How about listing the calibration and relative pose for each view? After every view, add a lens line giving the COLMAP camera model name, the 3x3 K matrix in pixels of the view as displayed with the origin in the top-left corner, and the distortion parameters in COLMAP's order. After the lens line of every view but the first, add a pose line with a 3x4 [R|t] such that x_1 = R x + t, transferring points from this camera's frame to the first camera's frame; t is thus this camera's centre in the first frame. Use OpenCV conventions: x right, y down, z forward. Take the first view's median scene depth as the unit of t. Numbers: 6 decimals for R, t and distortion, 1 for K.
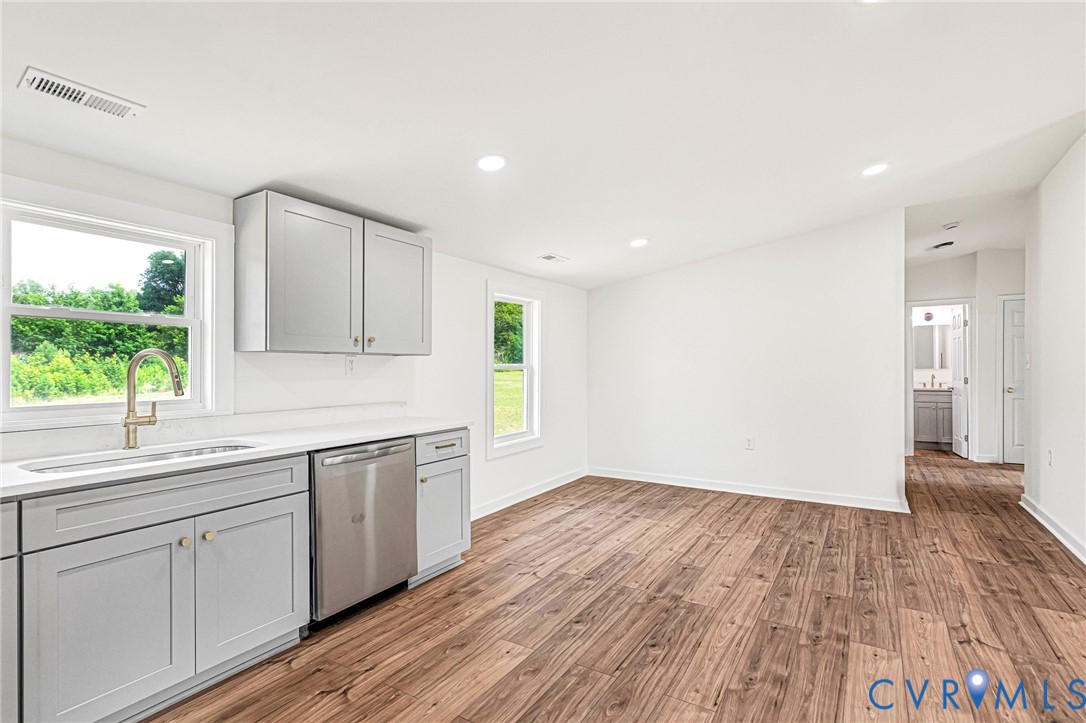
lens RADIAL K [[521.4, 0, 561.7], [0, 521.4, 368.7], [0, 0, 1]] dist [0.011212, -0.000470]
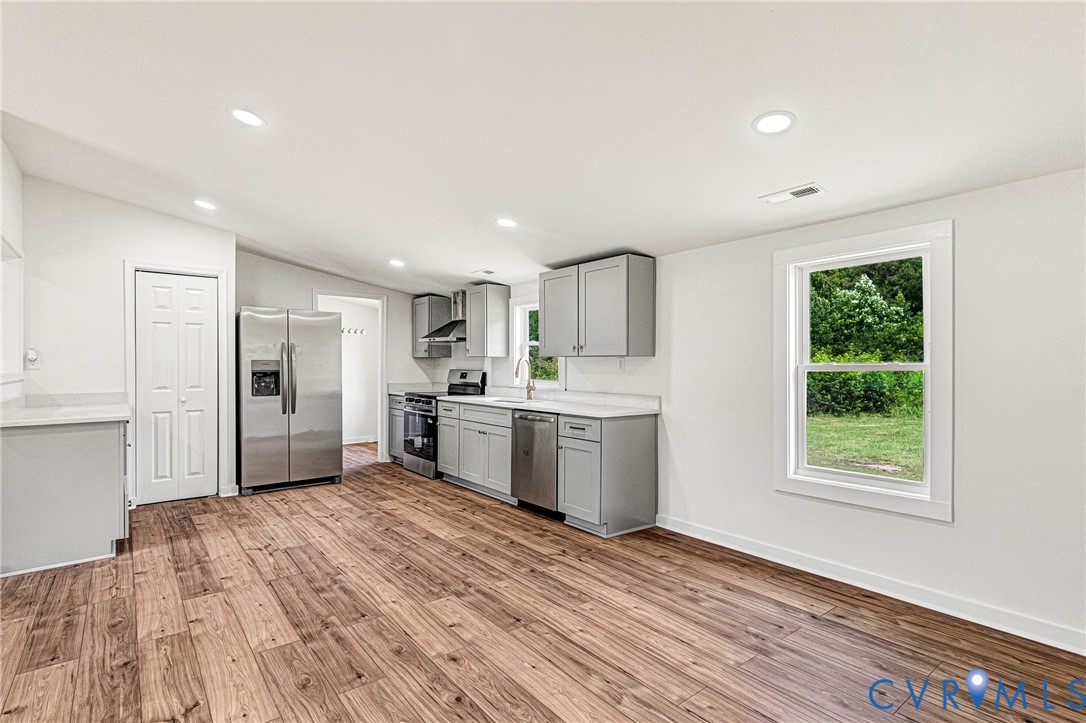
lens RADIAL K [[540.6, 0, 530.7], [0, 540.6, 367.0], [0, 0, 1]] dist [0.013743, -0.000711]
pose [[-0.379854, 0.006556, -0.925023, 1.127724], [-0.005254, 0.999943, 0.009244, -0.014274], [0.925032, 0.008371, -0.379798, 1.510888]]
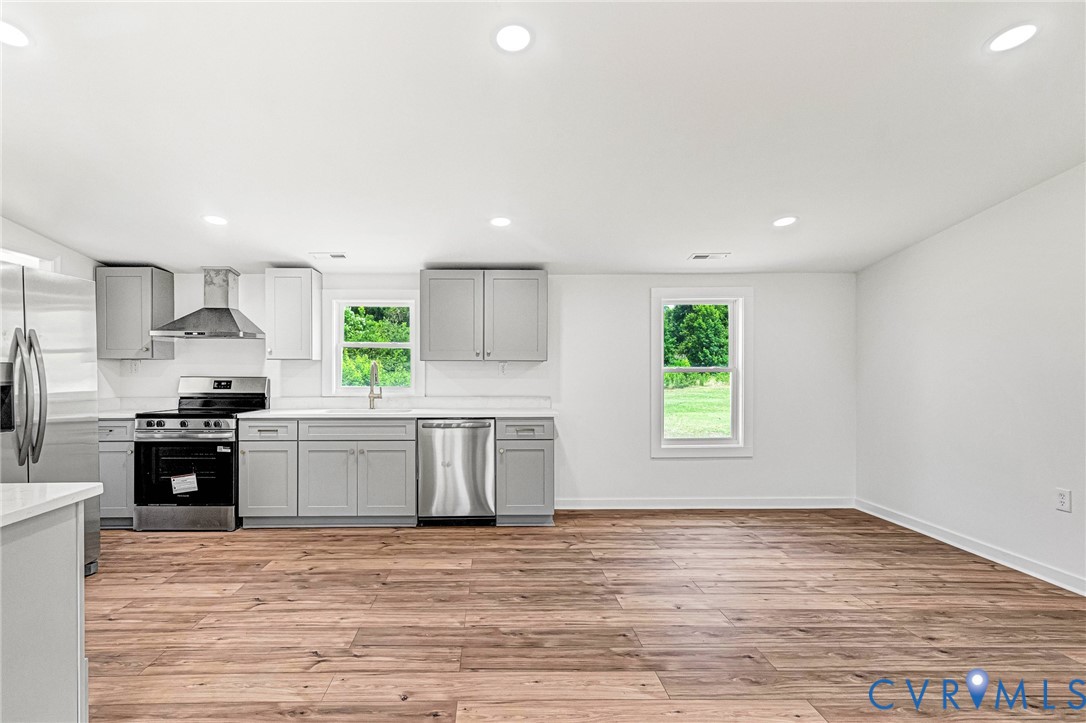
lens RADIAL K [[559.7, 0, 500.5], [0, 559.7, 371.5], [0, 0, 1]] dist [0.012414, -0.000500]
pose [[0.523485, 0.006884, -0.852007, 1.042713], [-0.004415, 0.999976, 0.005367, -0.008796], [0.852023, 0.000952, 0.523503, 0.213058]]
